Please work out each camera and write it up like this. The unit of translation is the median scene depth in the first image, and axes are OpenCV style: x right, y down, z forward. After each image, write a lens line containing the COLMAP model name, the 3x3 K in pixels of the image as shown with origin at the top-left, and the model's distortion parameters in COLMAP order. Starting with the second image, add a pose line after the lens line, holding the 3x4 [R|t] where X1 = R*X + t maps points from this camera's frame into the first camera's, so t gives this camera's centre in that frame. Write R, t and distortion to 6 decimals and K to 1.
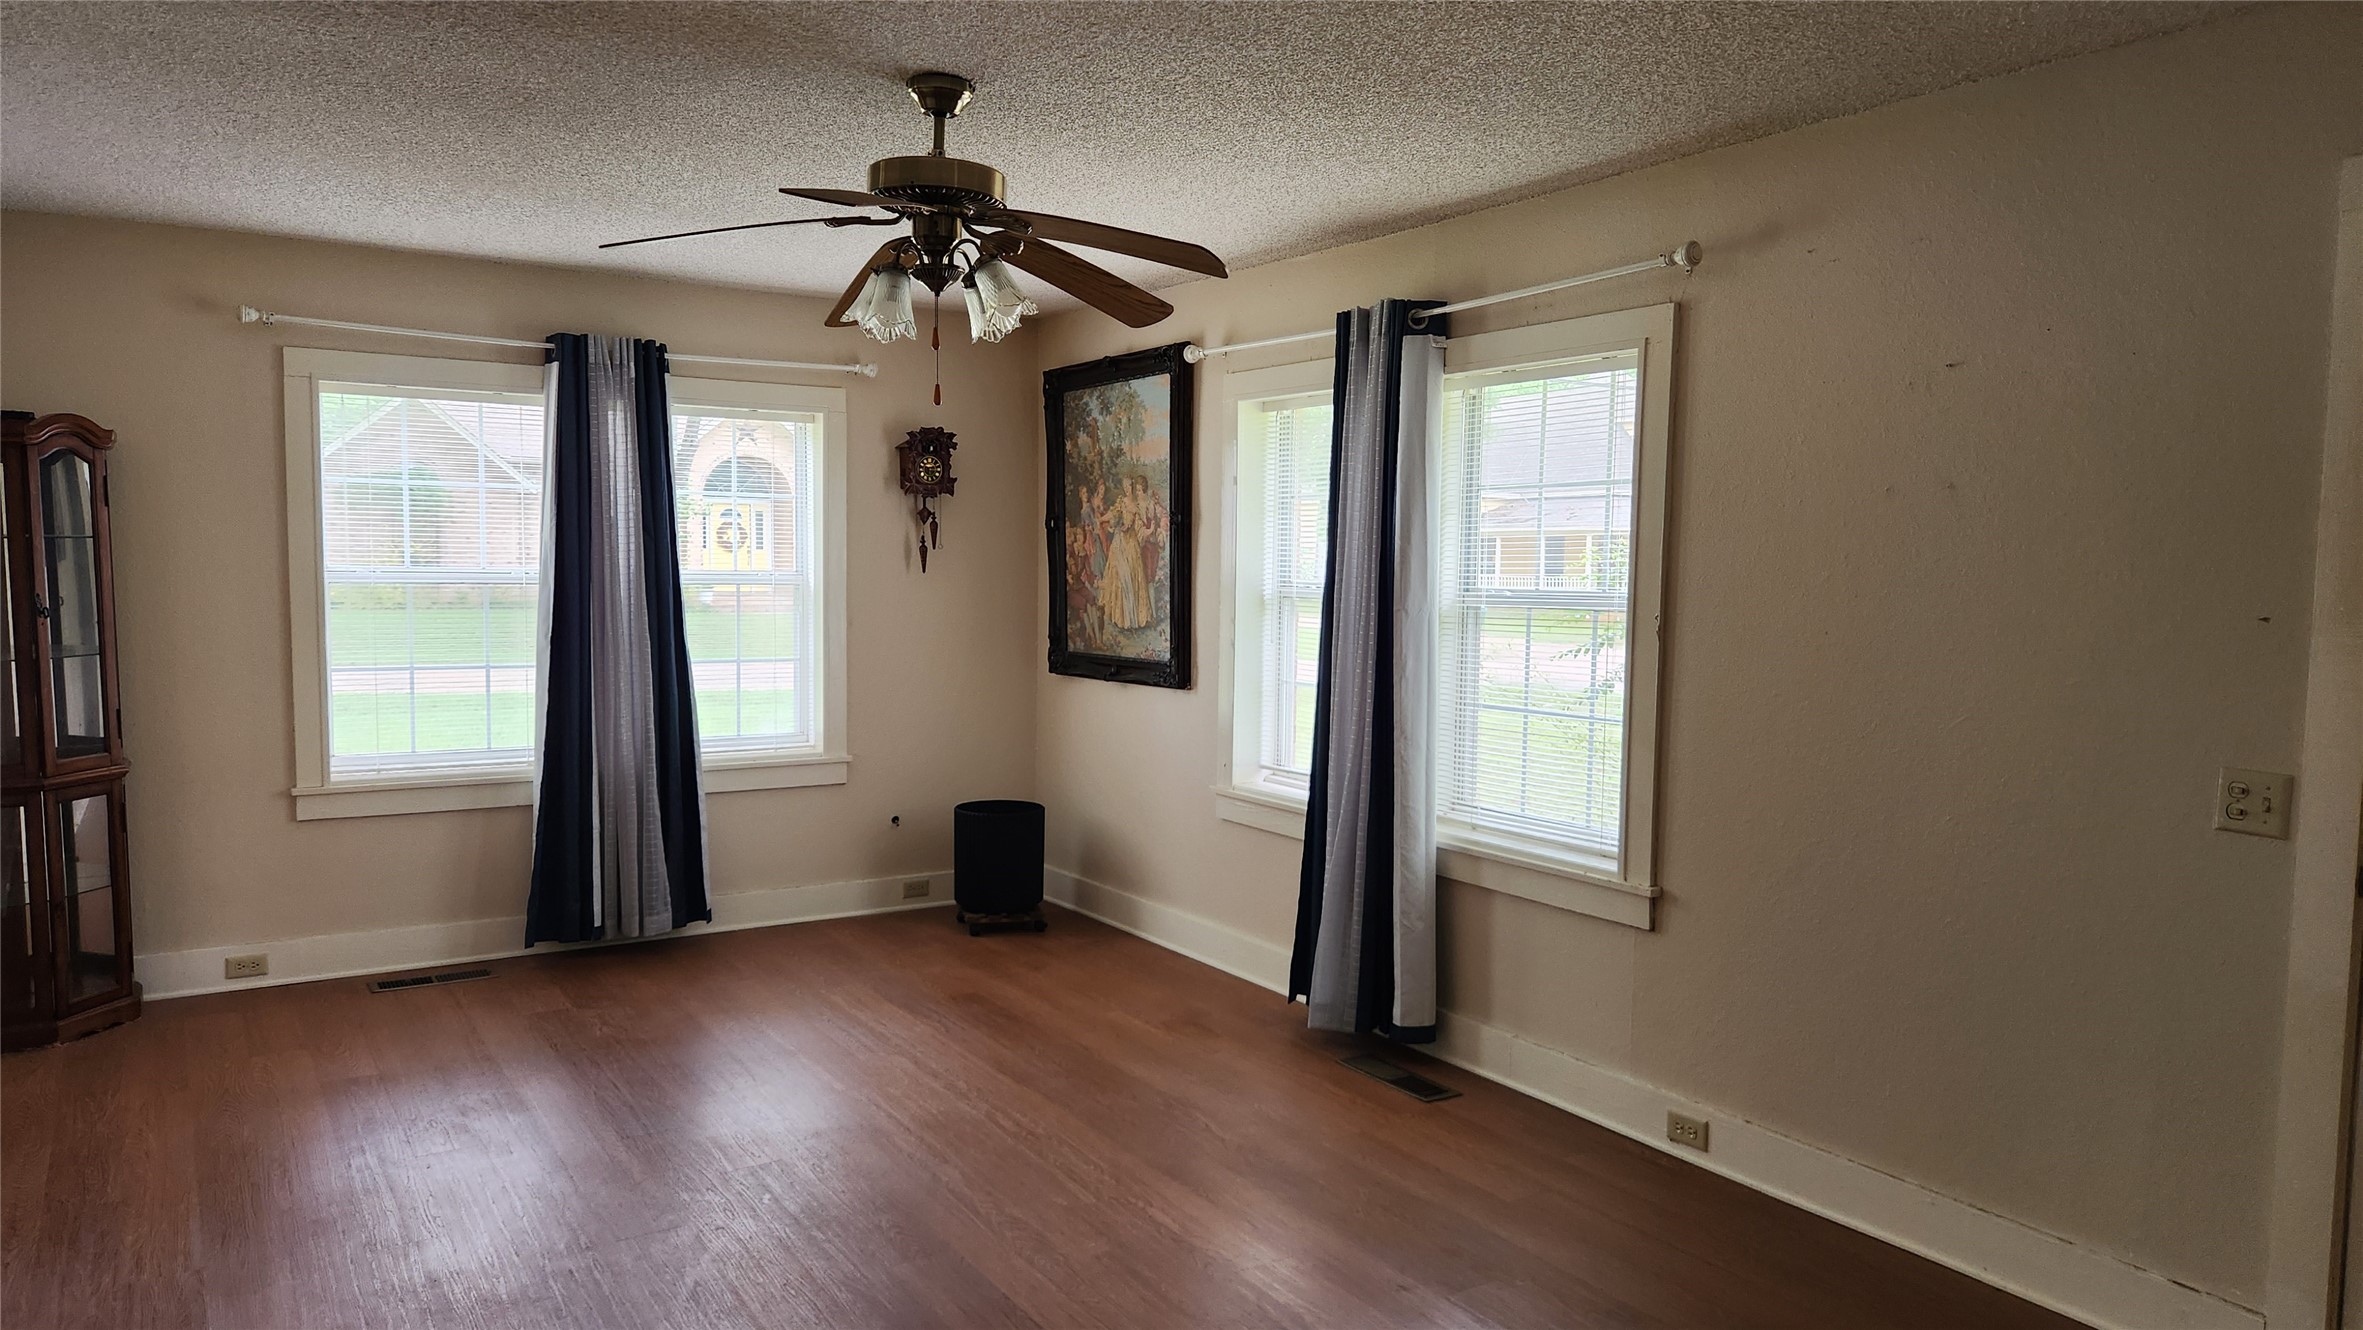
lens RADIAL K [[1588.3, 0, 1166.5], [0, 1588.3, 672.4], [0, 0, 1]] dist [0.082082, -0.075544]
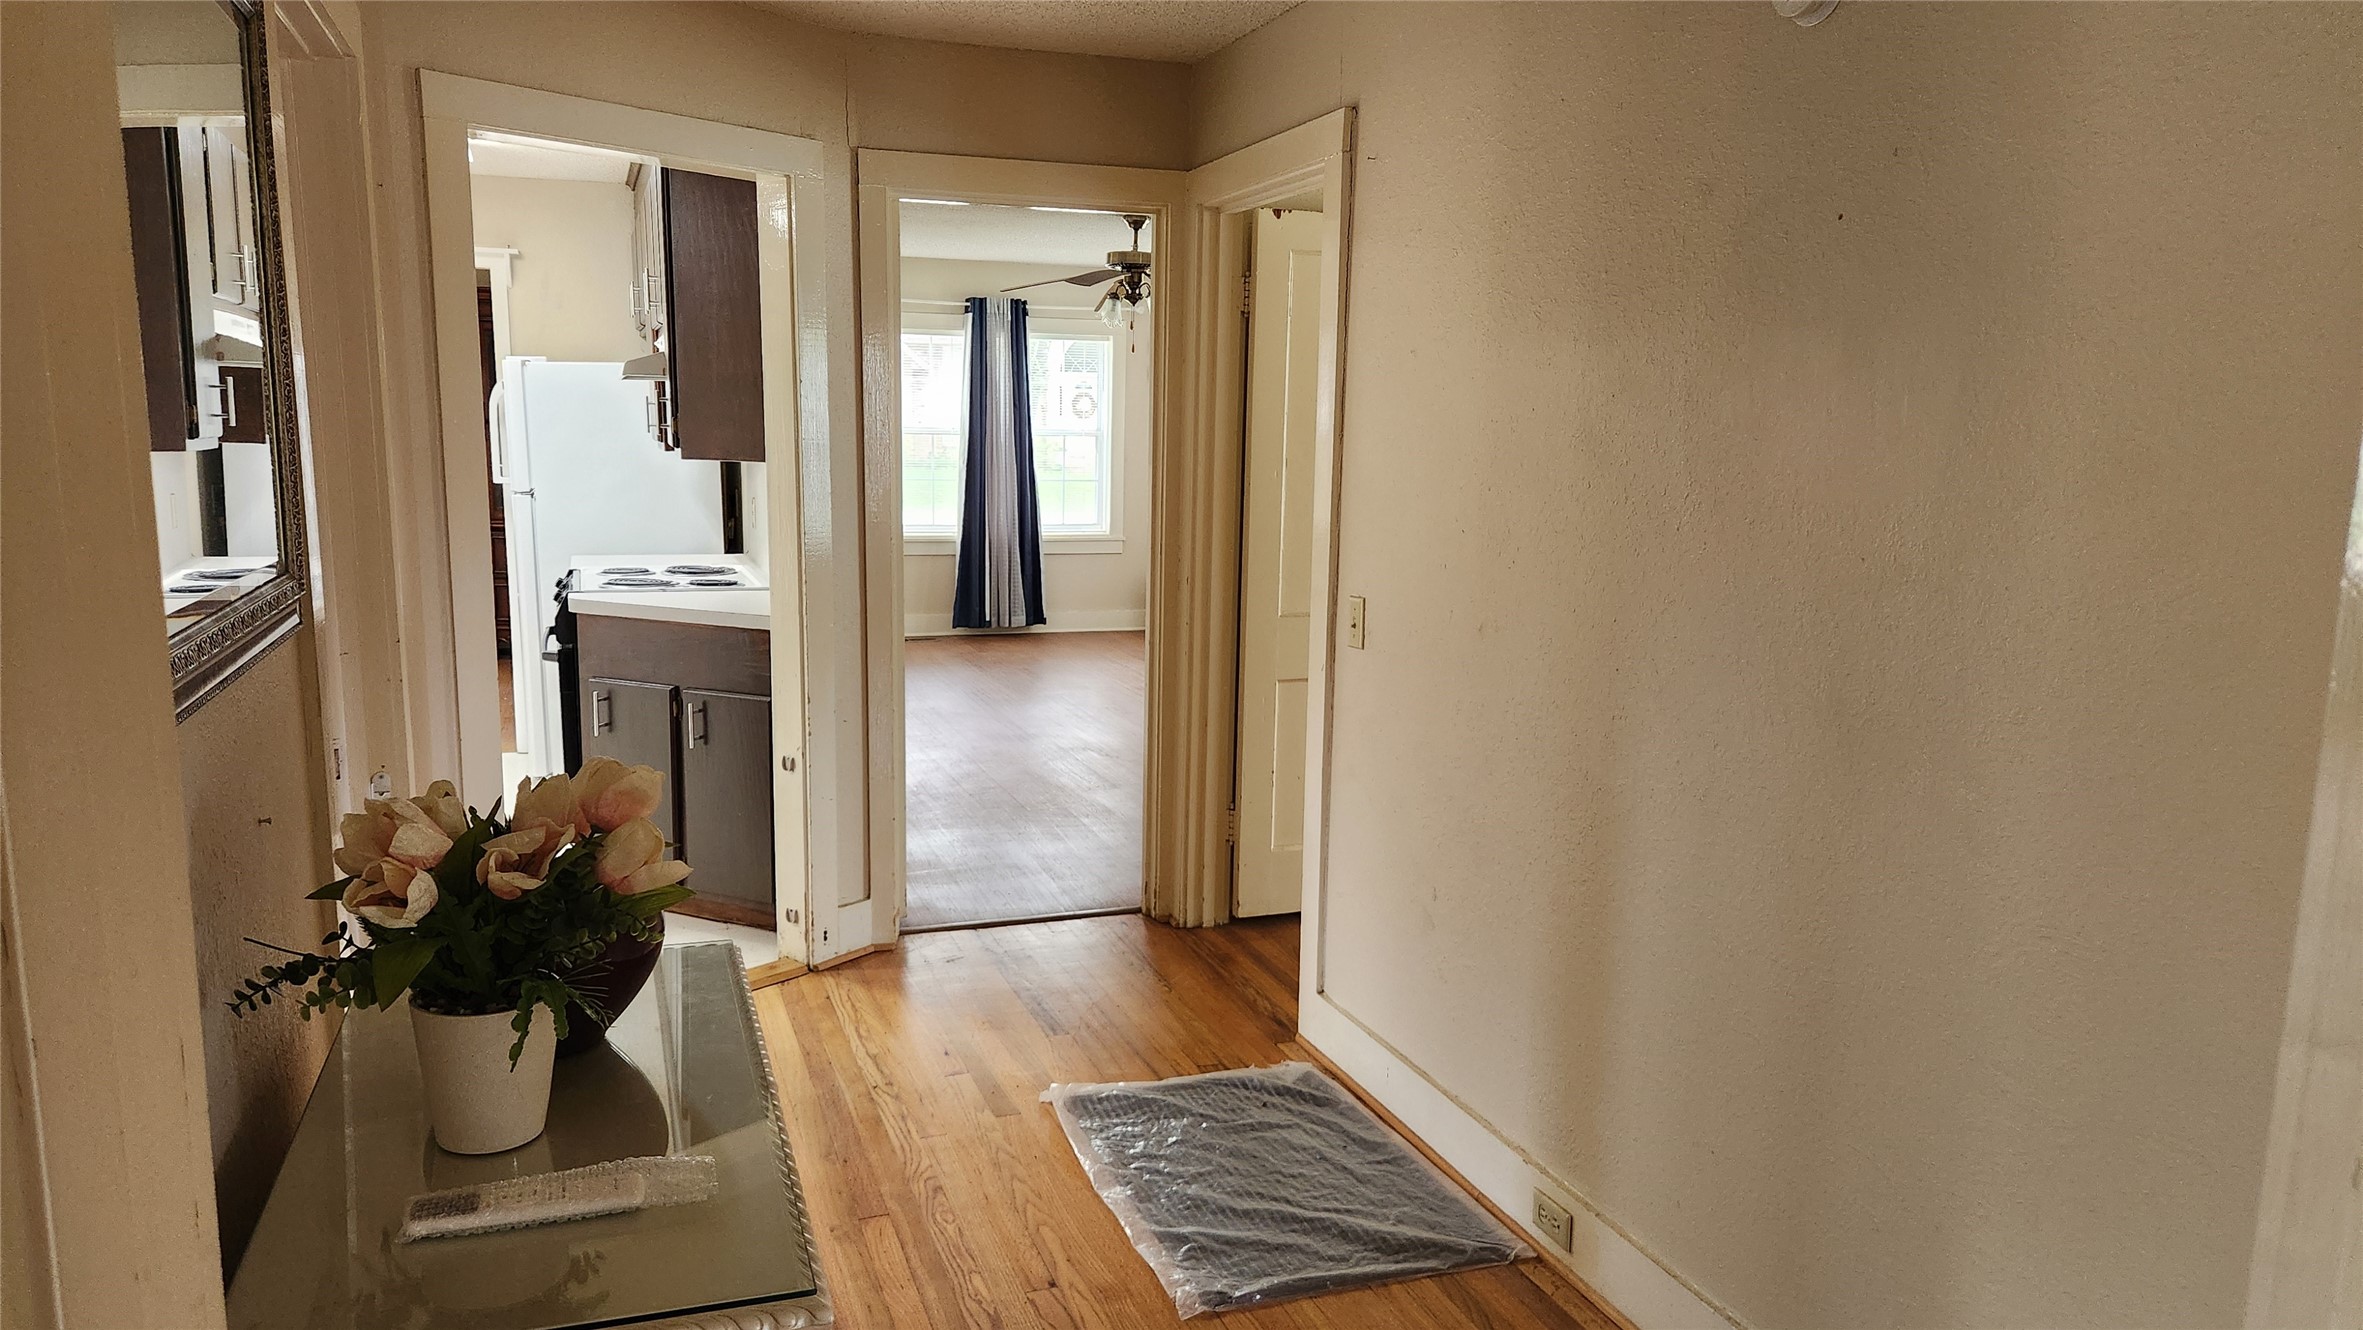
lens RADIAL K [[1588.3, 0, 1166.5], [0, 1588.3, 672.4], [0, 0, 1]] dist [0.082082, -0.075544]
pose [[0.976181, 0.039587, -0.213315, 0.243274], [-0.022210, 0.996281, 0.083253, 0.060176], [0.215818, -0.076533, 0.973430, -0.753448]]
